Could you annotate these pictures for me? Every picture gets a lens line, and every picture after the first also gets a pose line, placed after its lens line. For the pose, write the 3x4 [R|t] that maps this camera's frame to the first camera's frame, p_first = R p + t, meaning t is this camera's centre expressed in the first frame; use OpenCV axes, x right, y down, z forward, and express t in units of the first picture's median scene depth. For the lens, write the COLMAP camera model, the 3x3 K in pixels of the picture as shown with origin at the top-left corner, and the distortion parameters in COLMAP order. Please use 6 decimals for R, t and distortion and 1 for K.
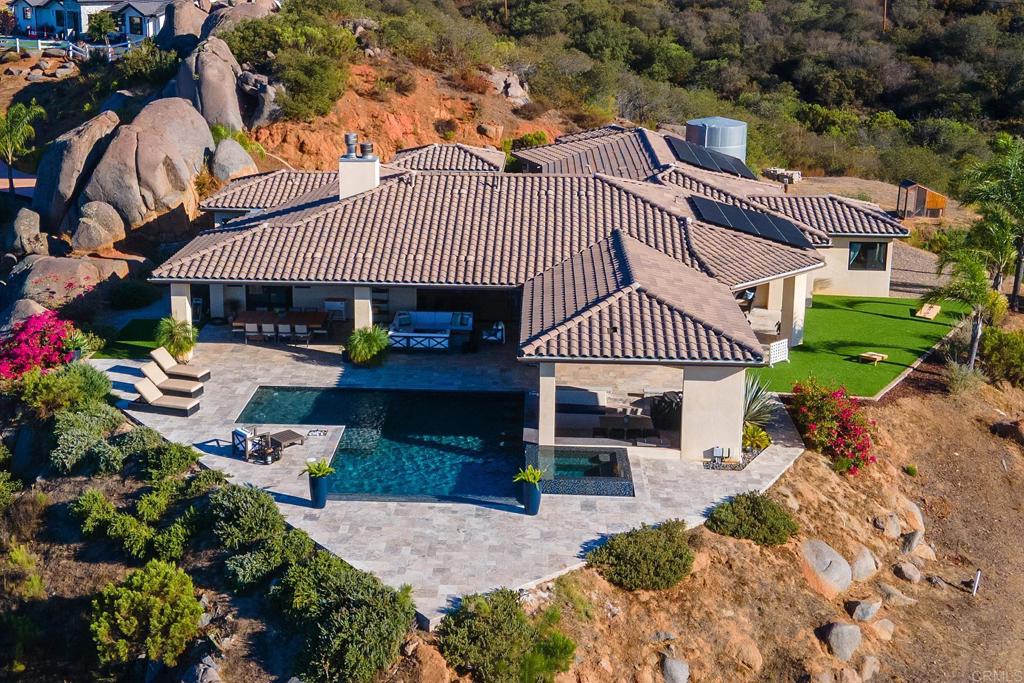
lens RADIAL K [[1287.6, 0, 509.3], [0, 1287.6, 258.5], [0, 0, 1]] dist [0.032428, -0.019226]
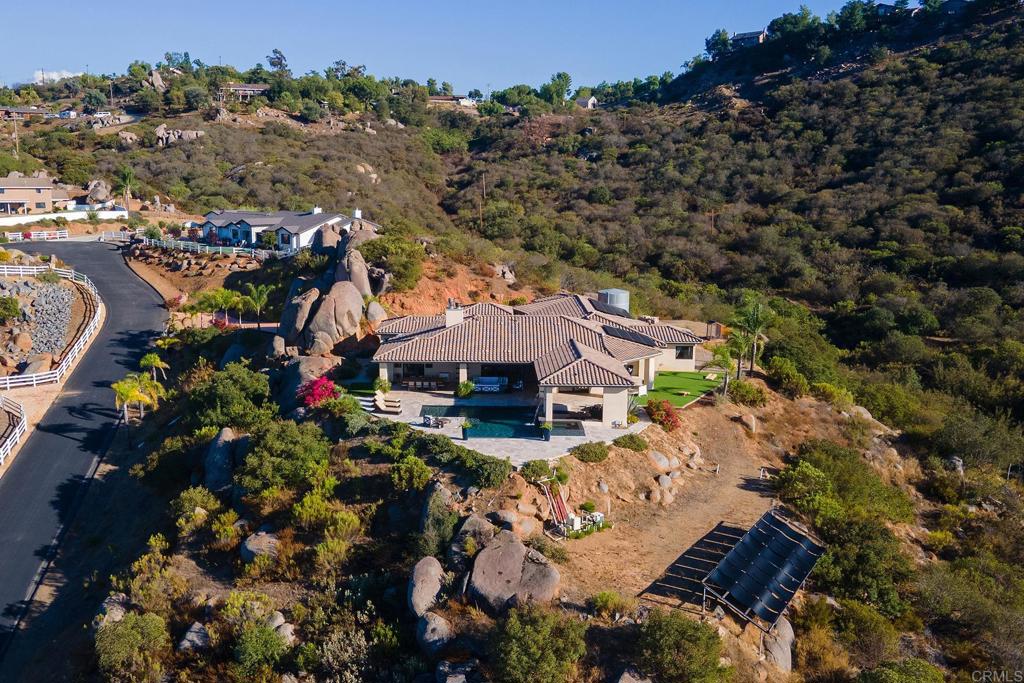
lens RADIAL K [[919.3, 0, 512.0], [0, 919.3, 341.5], [0, 0, 1]] dist [0.024648, 0.001701]
pose [[0.998725, -0.009160, 0.049645, -0.088104], [0.011687, 0.998638, -0.050851, 0.054751], [-0.049112, 0.051366, 0.997472, -0.528985]]
